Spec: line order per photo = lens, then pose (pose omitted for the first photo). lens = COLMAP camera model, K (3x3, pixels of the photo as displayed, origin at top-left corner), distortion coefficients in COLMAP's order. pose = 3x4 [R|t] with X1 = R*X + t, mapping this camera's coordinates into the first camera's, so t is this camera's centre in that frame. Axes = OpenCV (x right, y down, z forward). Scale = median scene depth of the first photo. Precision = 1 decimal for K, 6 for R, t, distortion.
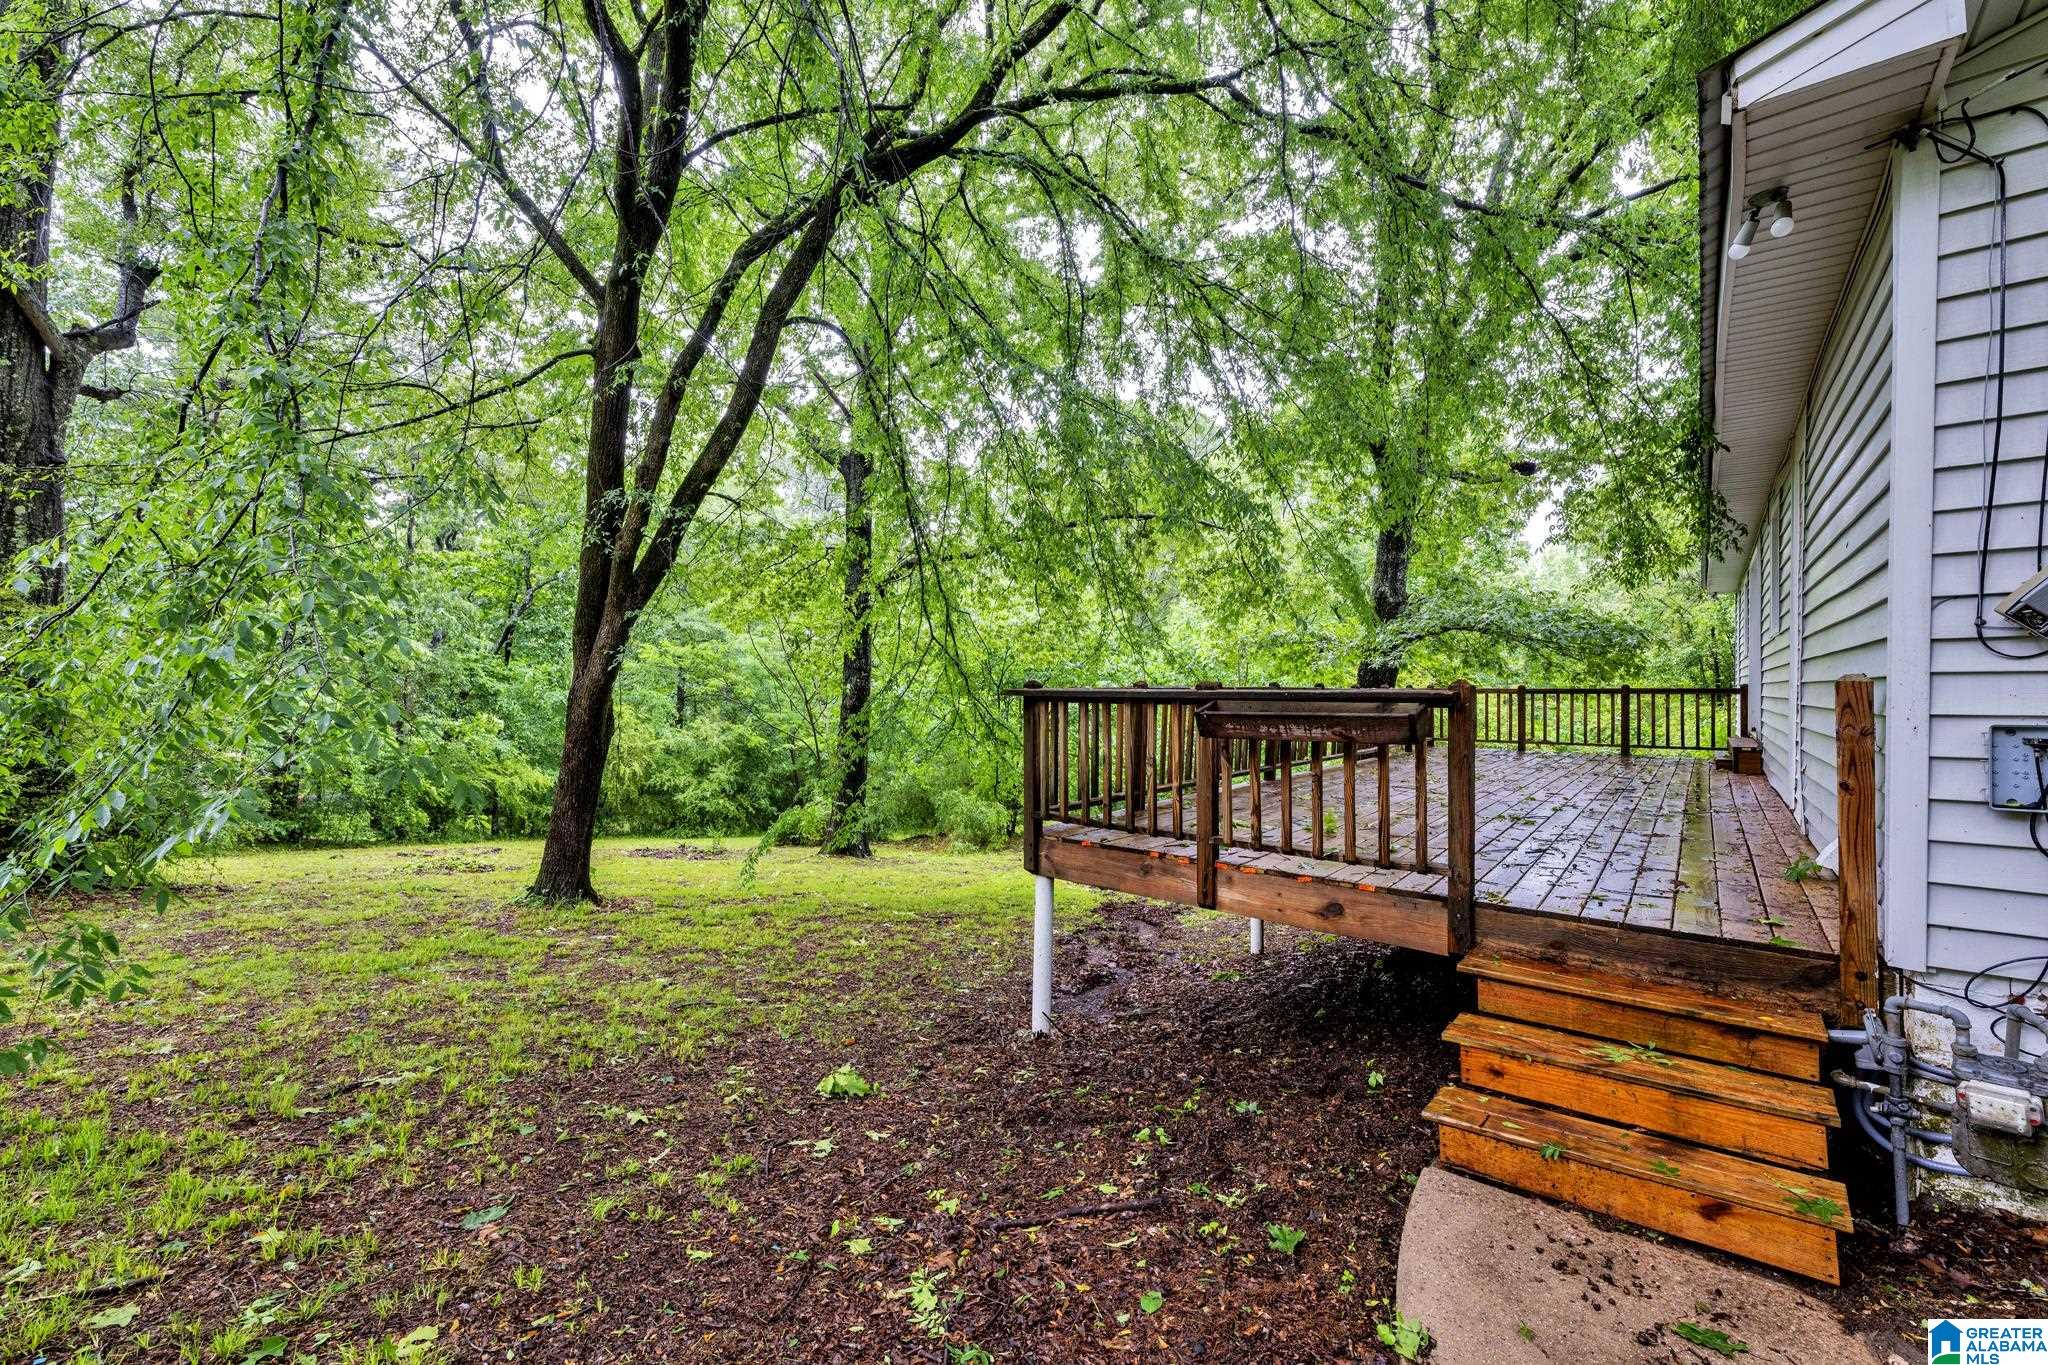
lens RADIAL K [[822.7, 0, 1024.0], [0, 822.7, 682.5], [0, 0, 1]] dist [-0.000285, -0.000060]
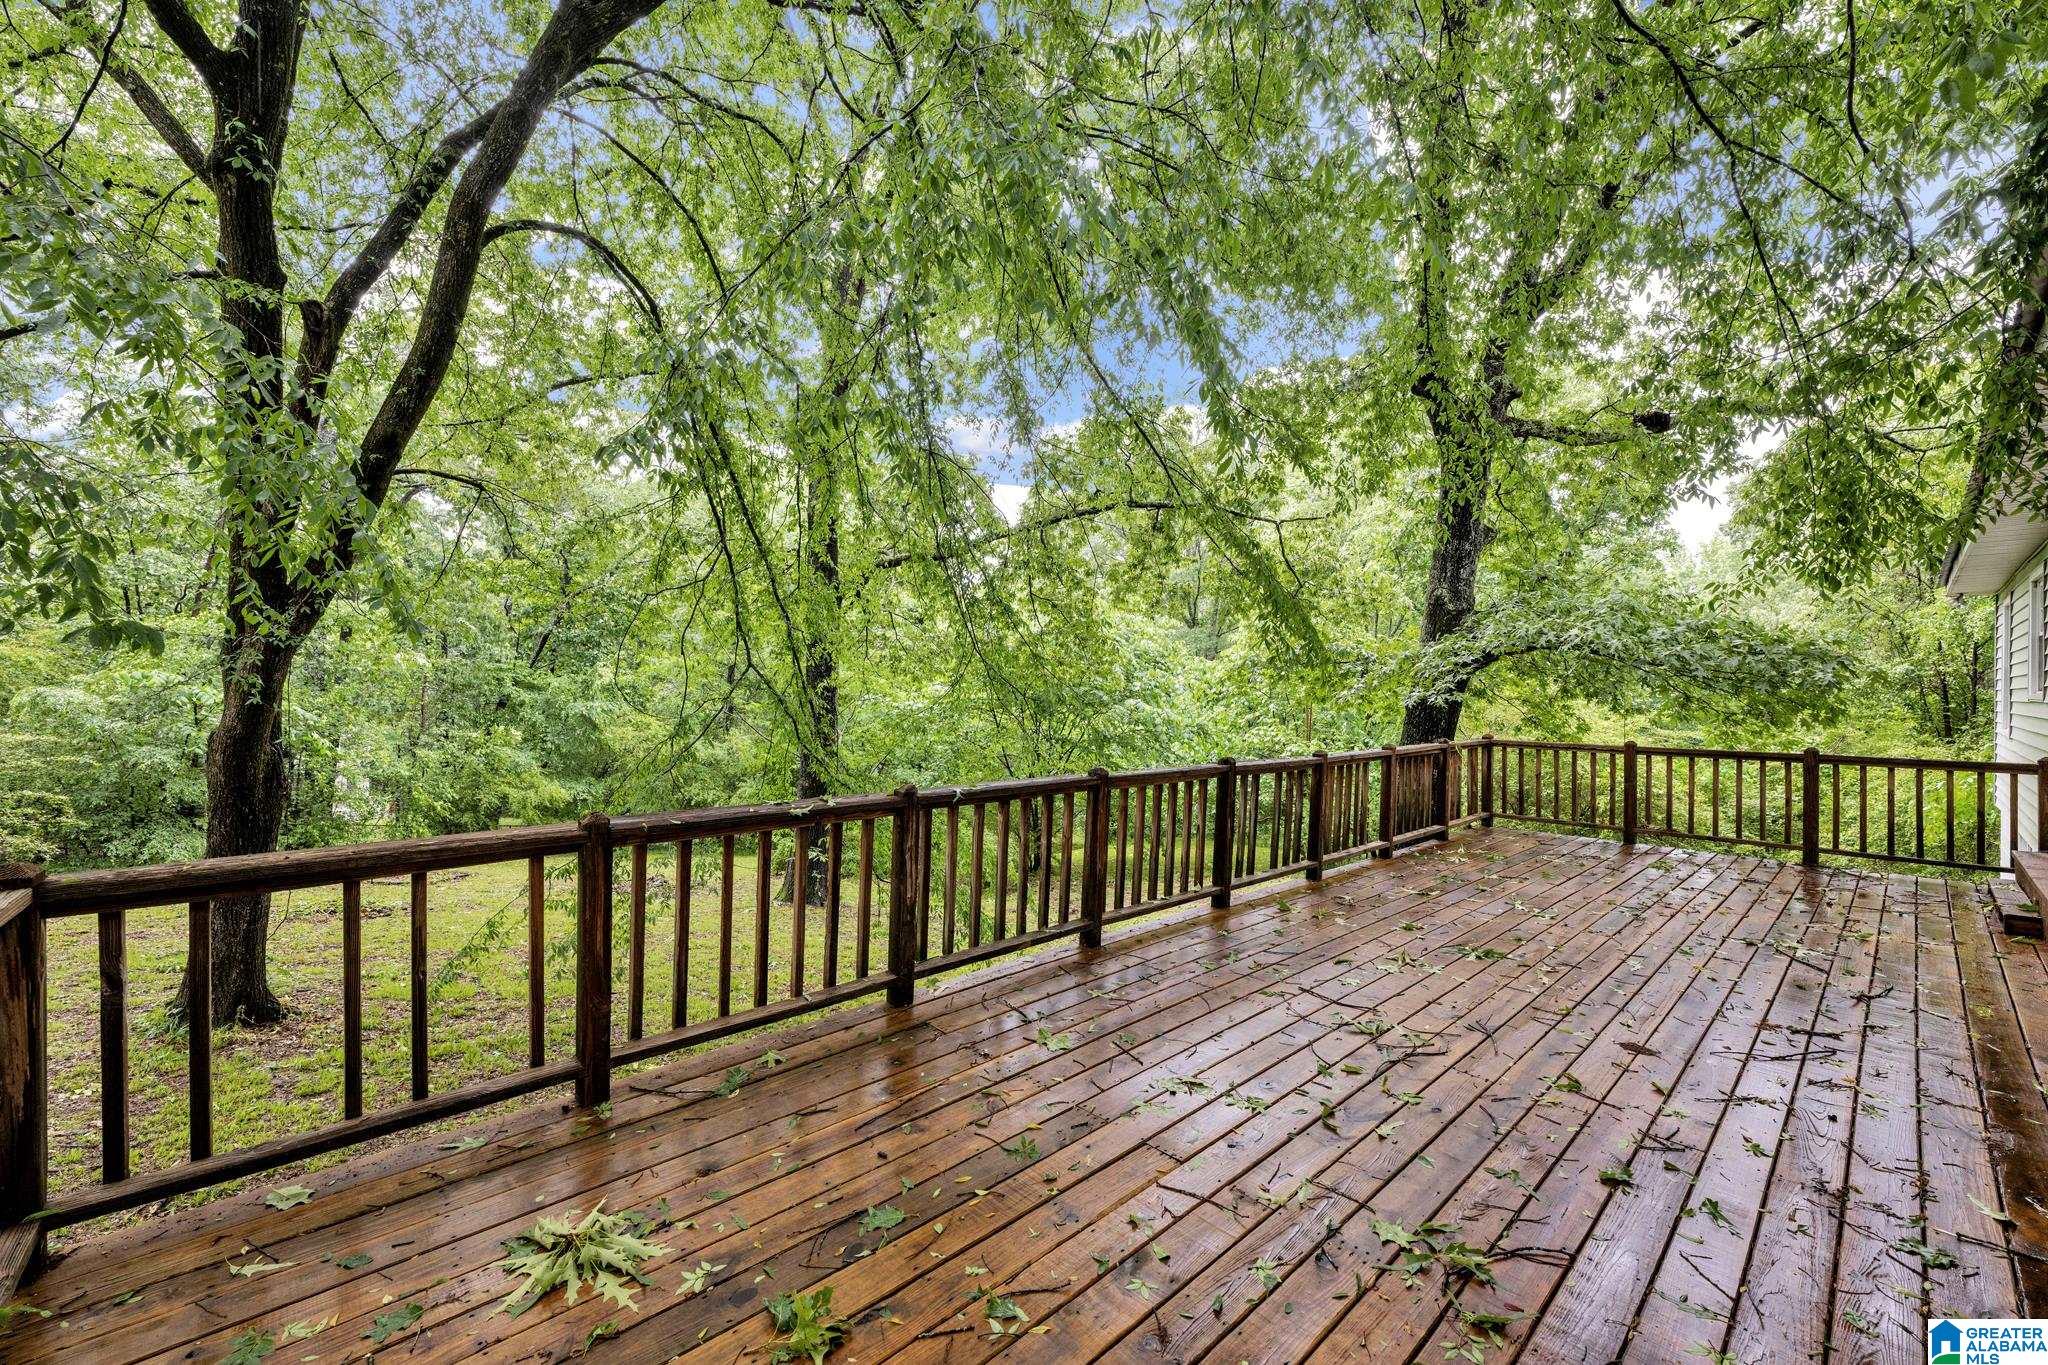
lens RADIAL K [[804.8, 0, 1028.5], [0, 804.8, 684.2], [0, 0, 1]] dist [-0.001090, -0.000471]
pose [[0.990379, 0.007484, -0.138176, 0.198140], [-0.007405, 0.999972, 0.001091, -0.033793], [0.138180, -0.000057, 0.990407, 0.274237]]
